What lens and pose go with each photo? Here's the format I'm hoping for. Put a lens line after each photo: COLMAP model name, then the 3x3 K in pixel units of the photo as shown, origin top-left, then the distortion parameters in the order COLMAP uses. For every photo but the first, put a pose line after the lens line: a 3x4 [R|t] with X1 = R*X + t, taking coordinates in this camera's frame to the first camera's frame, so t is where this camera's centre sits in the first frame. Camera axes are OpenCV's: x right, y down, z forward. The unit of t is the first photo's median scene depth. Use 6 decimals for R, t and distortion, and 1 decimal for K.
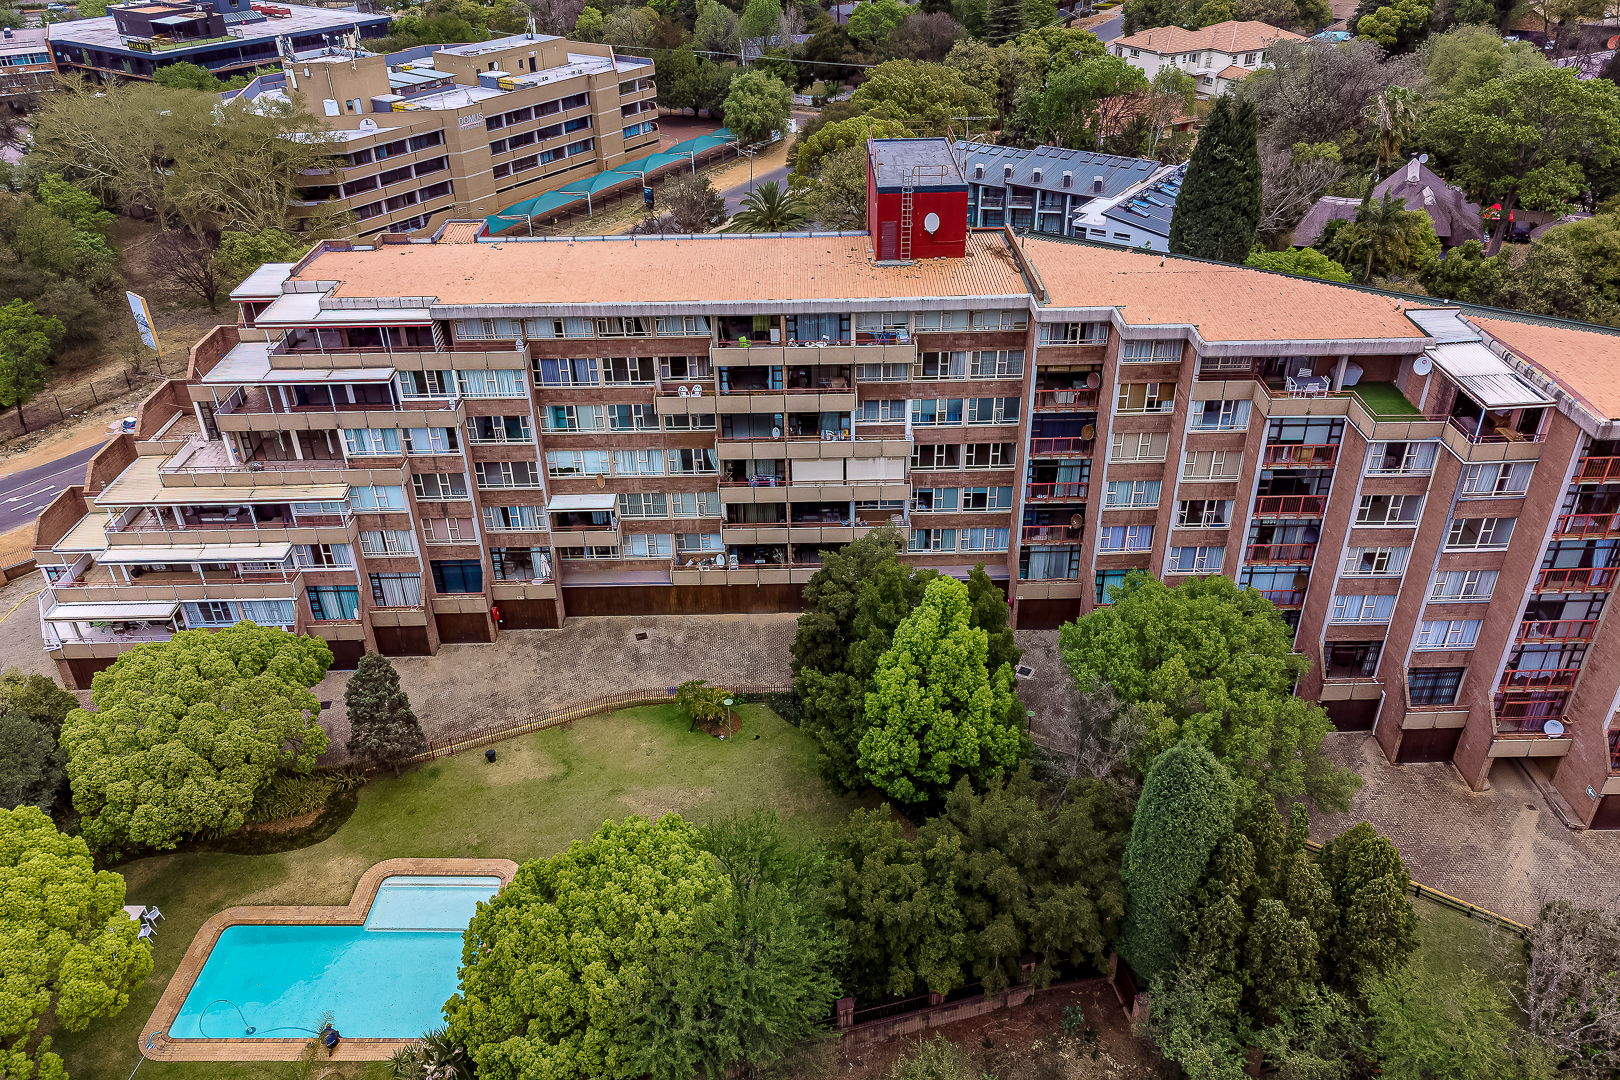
lens RADIAL K [[1204.6, 0, 838.1], [0, 1204.6, 537.5], [0, 0, 1]] dist [0.041394, -0.000067]
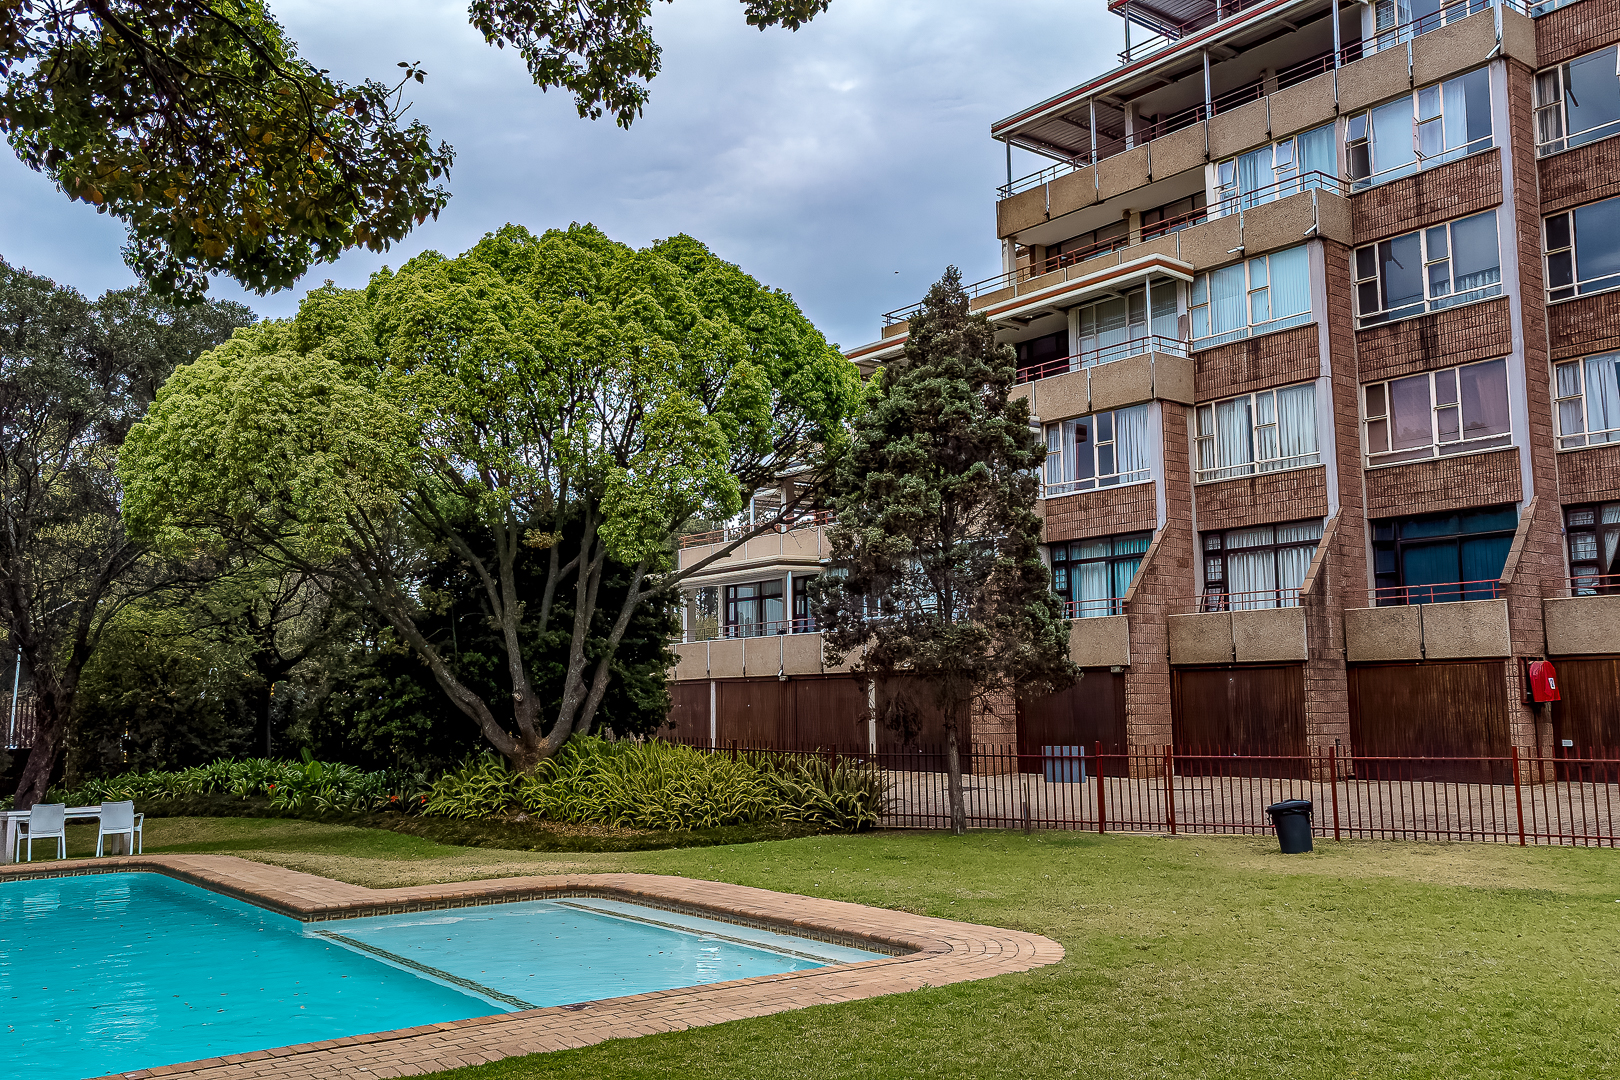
lens RADIAL K [[1369.3, 0, 810.0], [0, 1369.3, 540.0], [0, 0, 1]] dist [-0.001732, -0.001362]
pose [[0.620477, -0.097096, -0.778191, -0.138964], [-0.401847, 0.812767, -0.421816, 0.261430], [0.673445, 0.574441, 0.465285, 0.744299]]
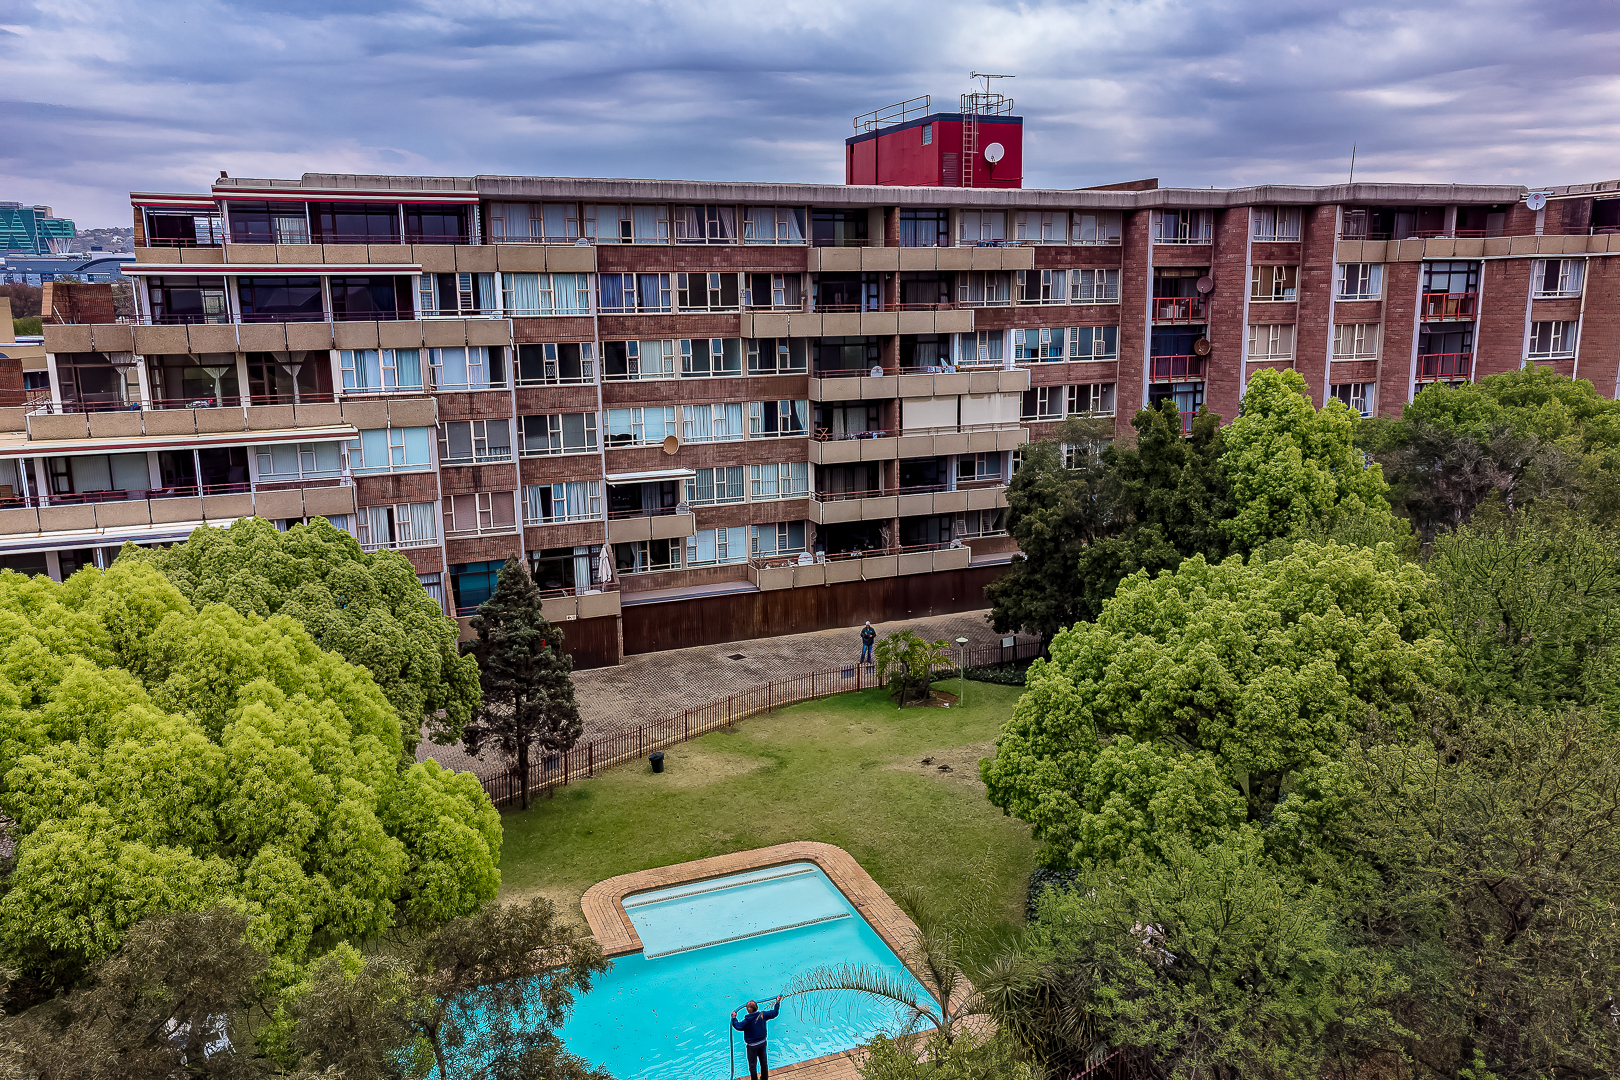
lens RADIAL K [[1204.6, 0, 838.1], [0, 1204.6, 537.5], [0, 0, 1]] dist [0.041394, -0.000067]
pose [[0.919913, -0.080179, 0.383838, -0.409578], [0.208267, 0.929295, -0.305018, 0.268925], [-0.332243, 0.360531, 0.871569, 0.340087]]
